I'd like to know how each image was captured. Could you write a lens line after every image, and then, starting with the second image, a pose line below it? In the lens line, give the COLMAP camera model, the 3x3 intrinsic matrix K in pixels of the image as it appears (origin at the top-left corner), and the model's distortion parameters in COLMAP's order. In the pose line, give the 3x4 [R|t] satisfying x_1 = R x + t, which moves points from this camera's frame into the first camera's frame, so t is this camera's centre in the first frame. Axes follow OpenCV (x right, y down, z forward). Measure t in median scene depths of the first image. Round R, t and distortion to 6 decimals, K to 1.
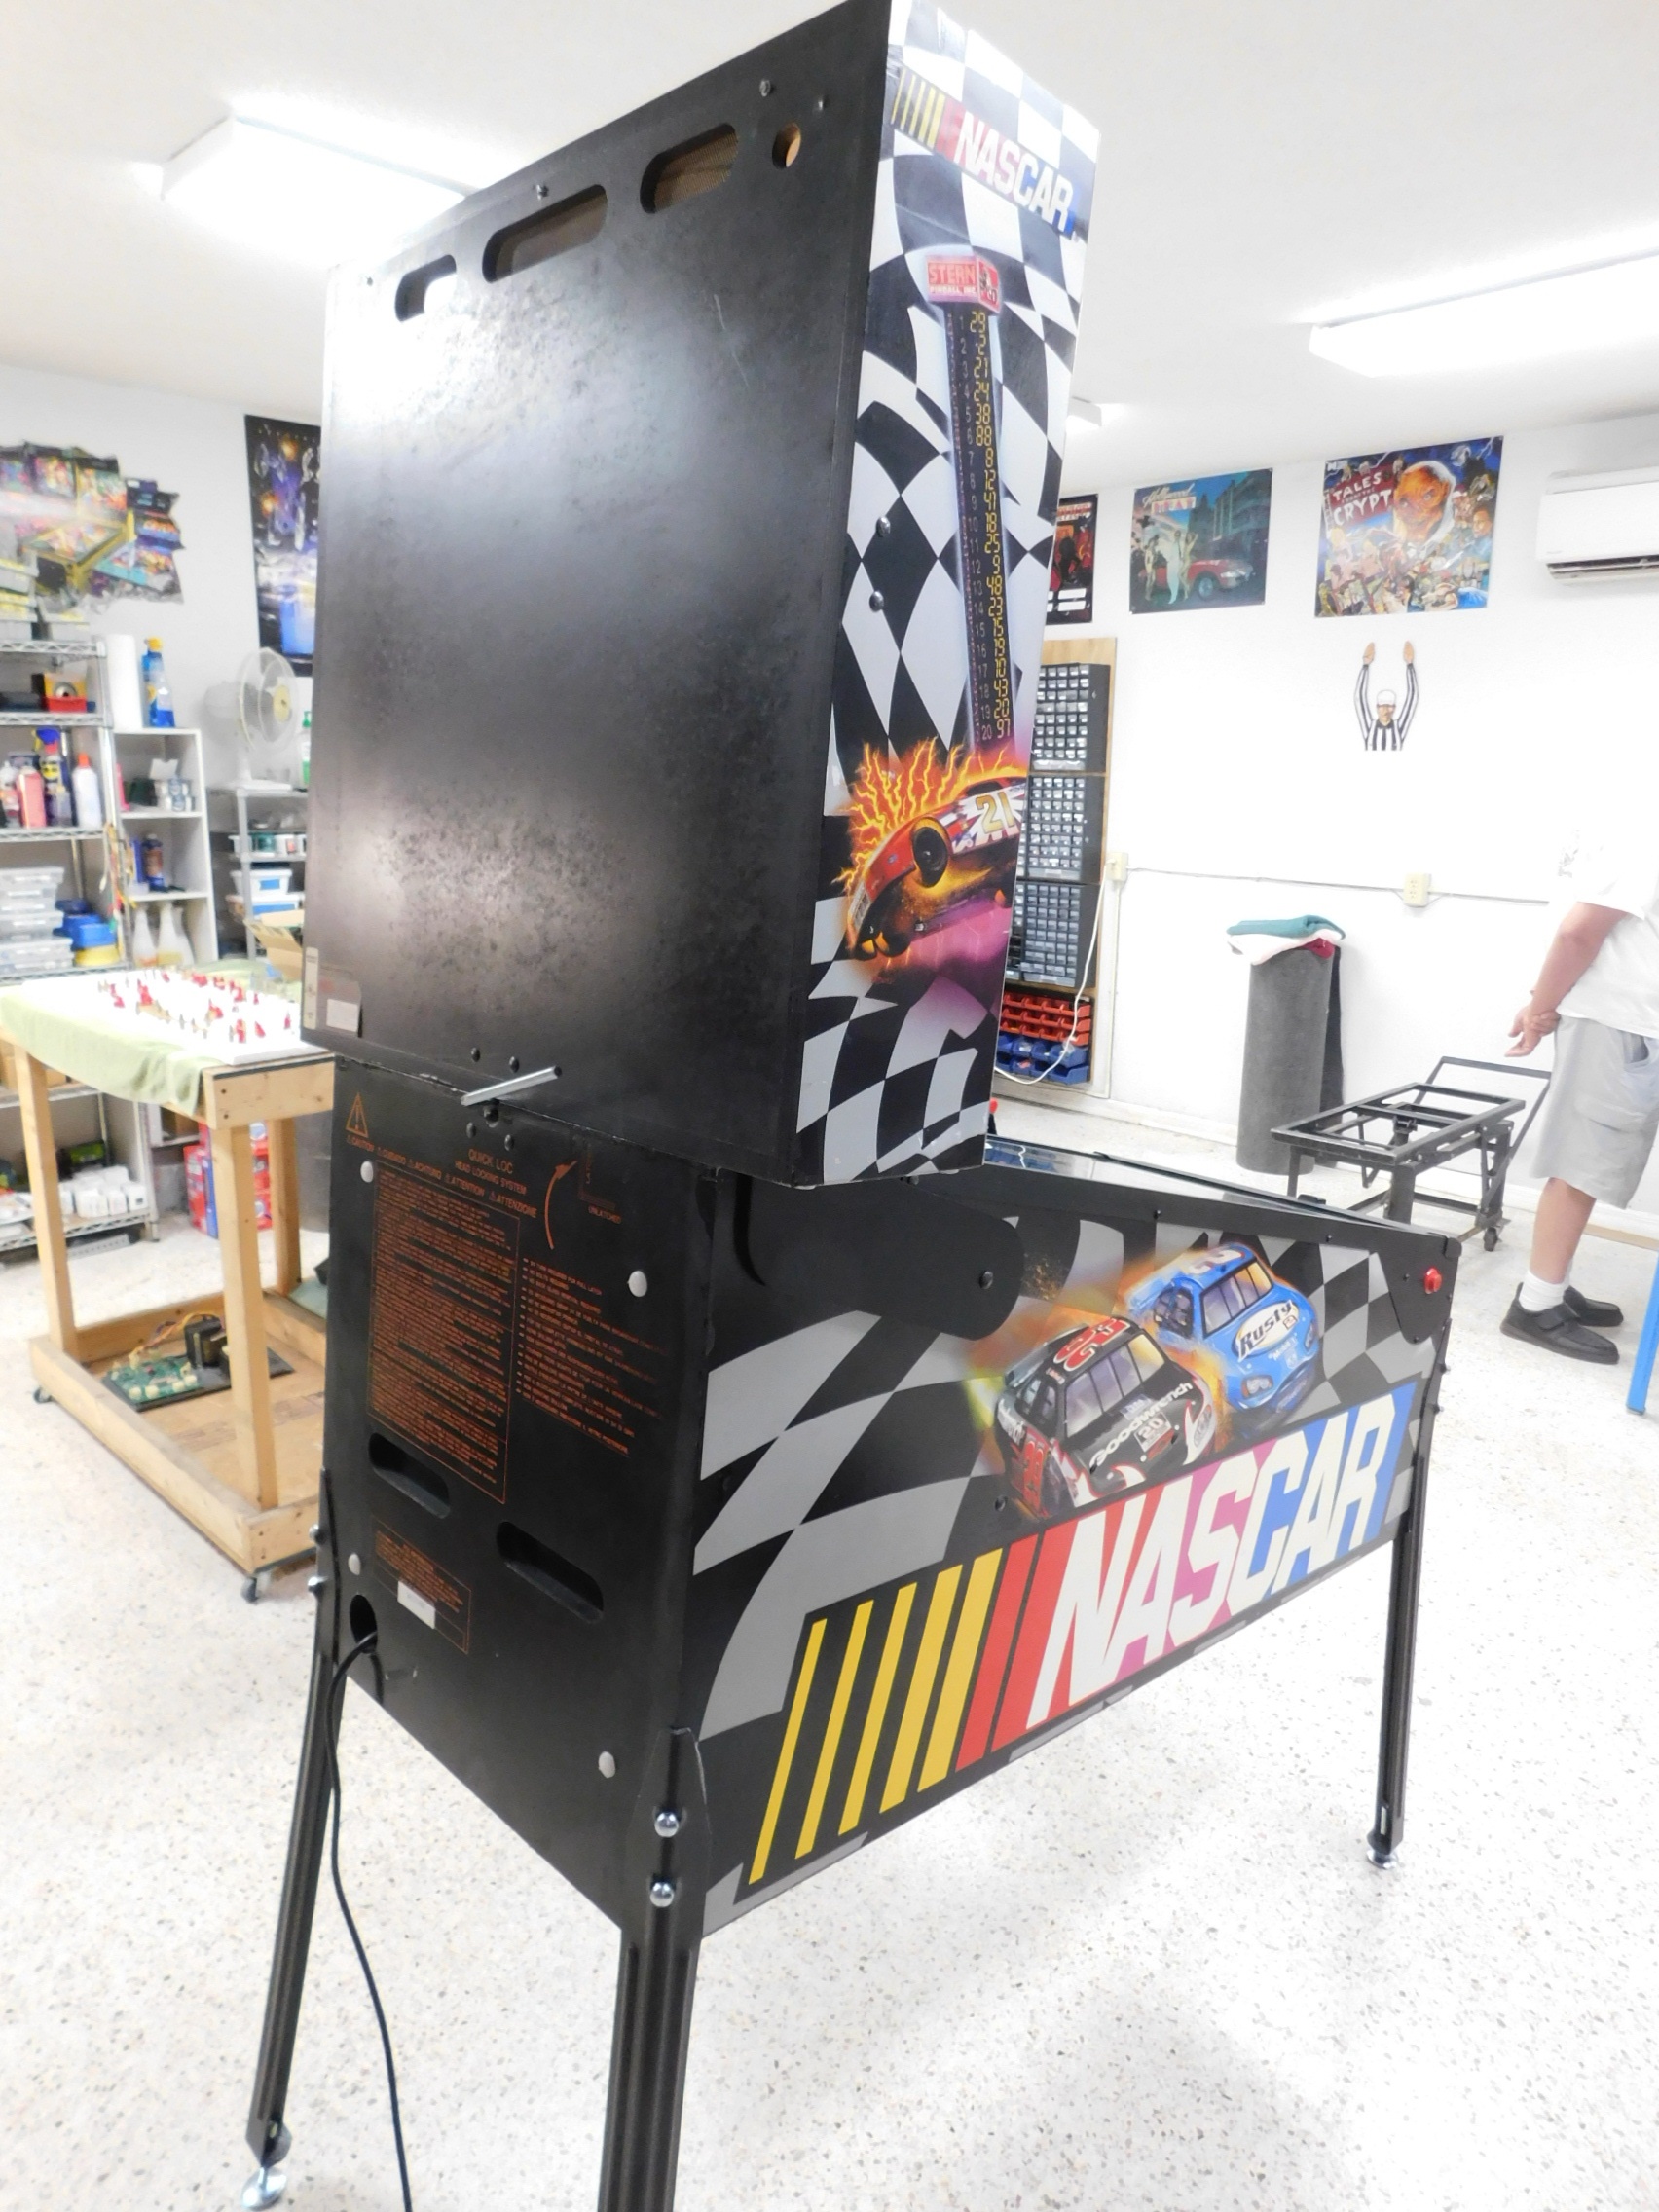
lens RADIAL K [[1461.7, 0, 829.6], [0, 1461.7, 1109.6], [0, 0, 1]] dist [-0.054561, 0.046596]
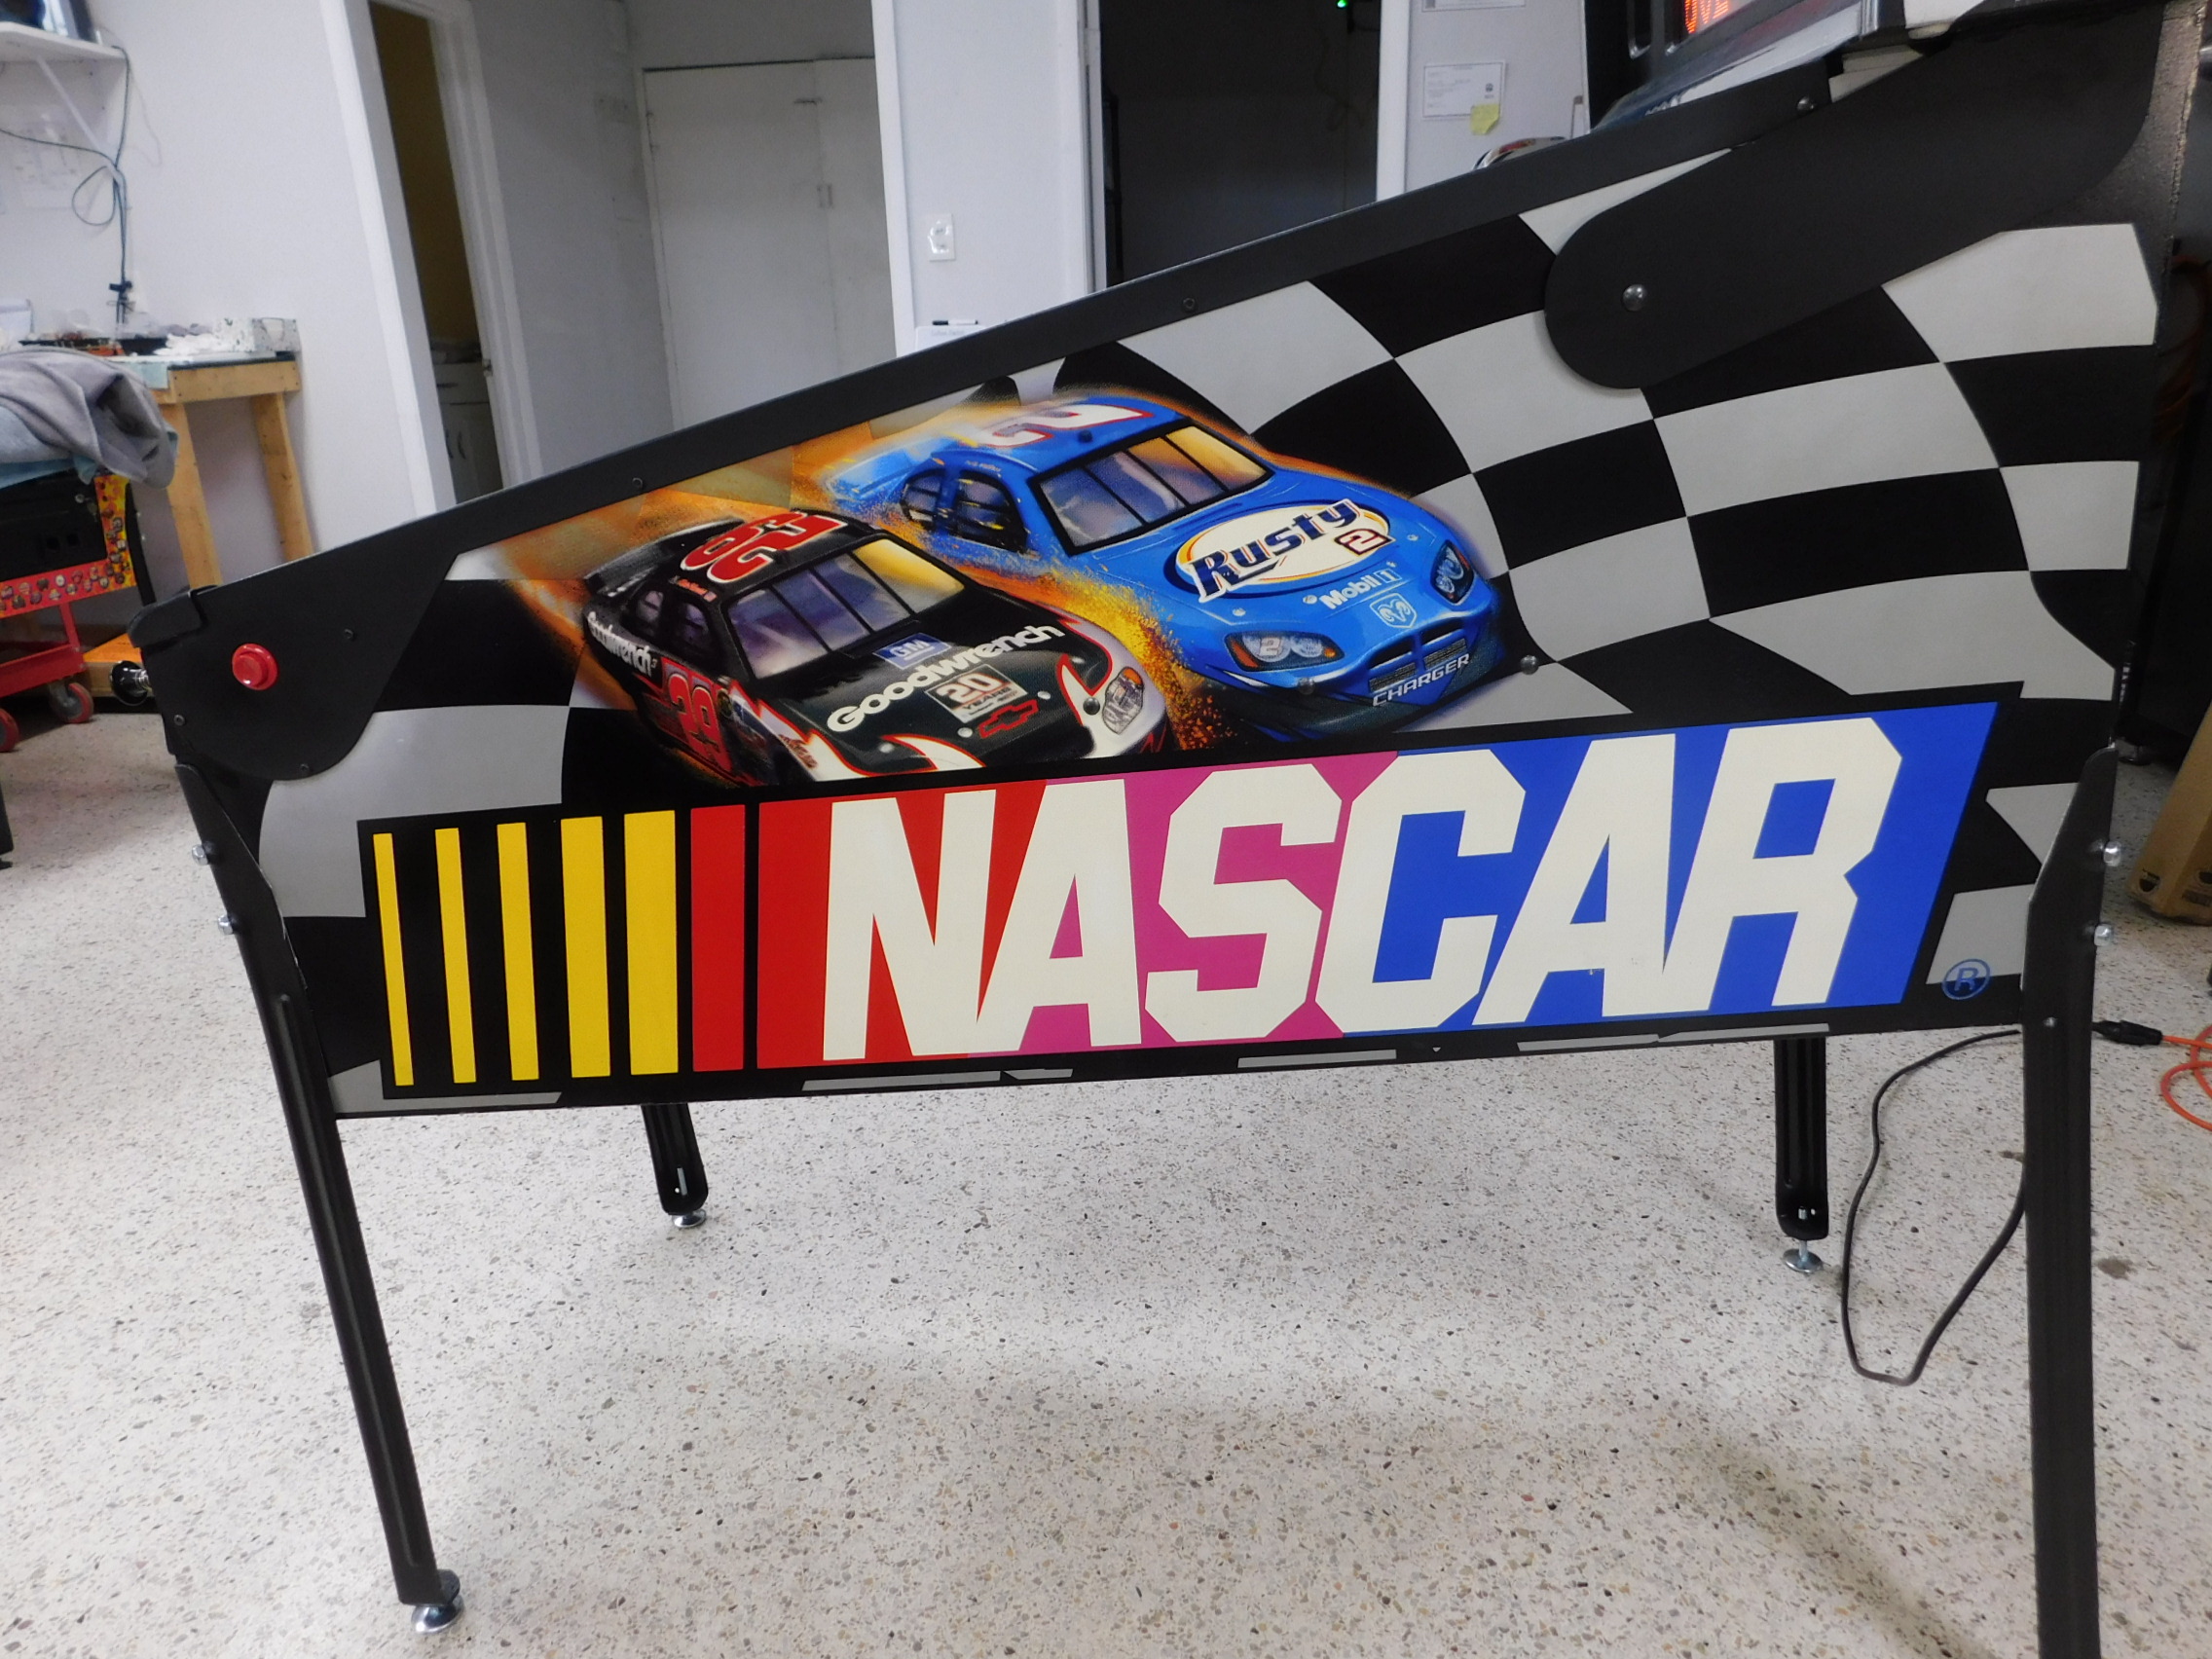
lens RADIAL K [[1461.7, 0, 1112.8], [0, 1461.7, 827.6], [0, 0, 1]] dist [-0.054561, 0.046596]
pose [[0.615054, 0.098993, -0.782246, 0.839222], [0.062296, 0.982885, 0.173365, 0.179552], [0.786020, -0.155360, 0.598360, 0.678310]]
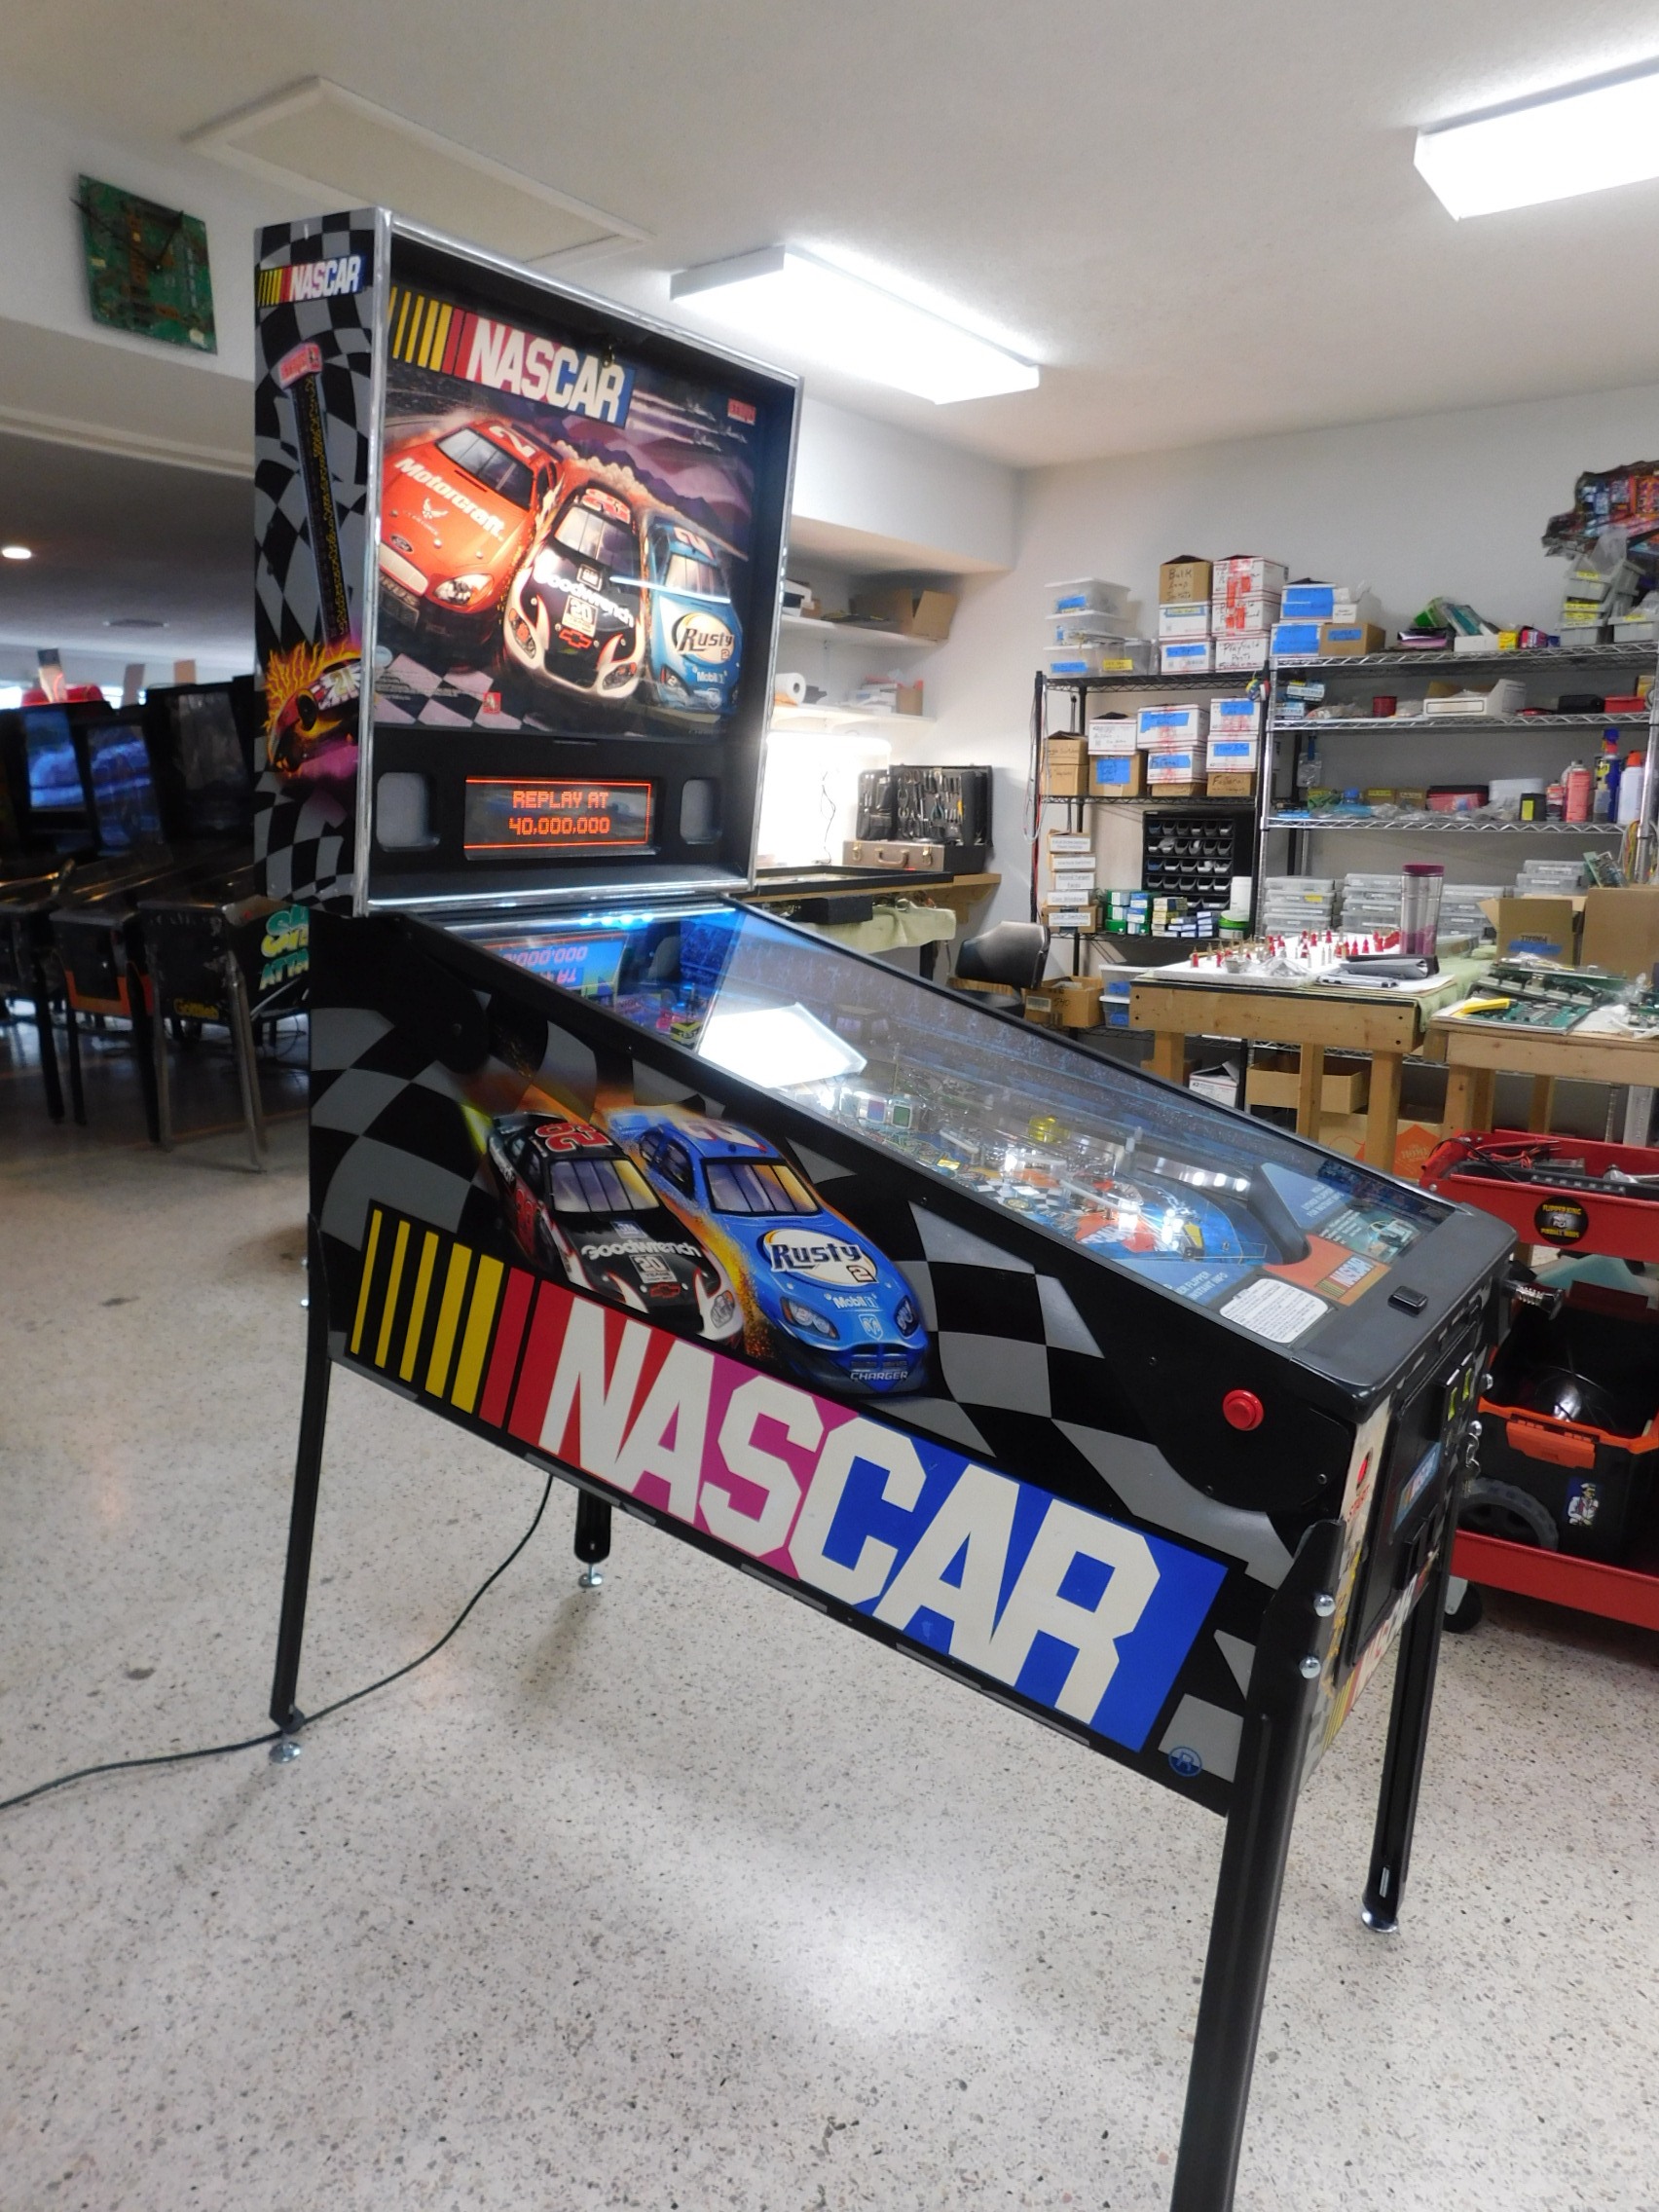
lens RADIAL K [[1461.7, 0, 834.0], [0, 1461.7, 1102.0], [0, 0, 1]] dist [-0.054561, 0.046596]
pose [[0.170692, 0.178420, -0.969036, 1.320418], [-0.221580, 0.965229, 0.138689, -0.074936], [0.960087, 0.191046, 0.204291, 0.941342]]
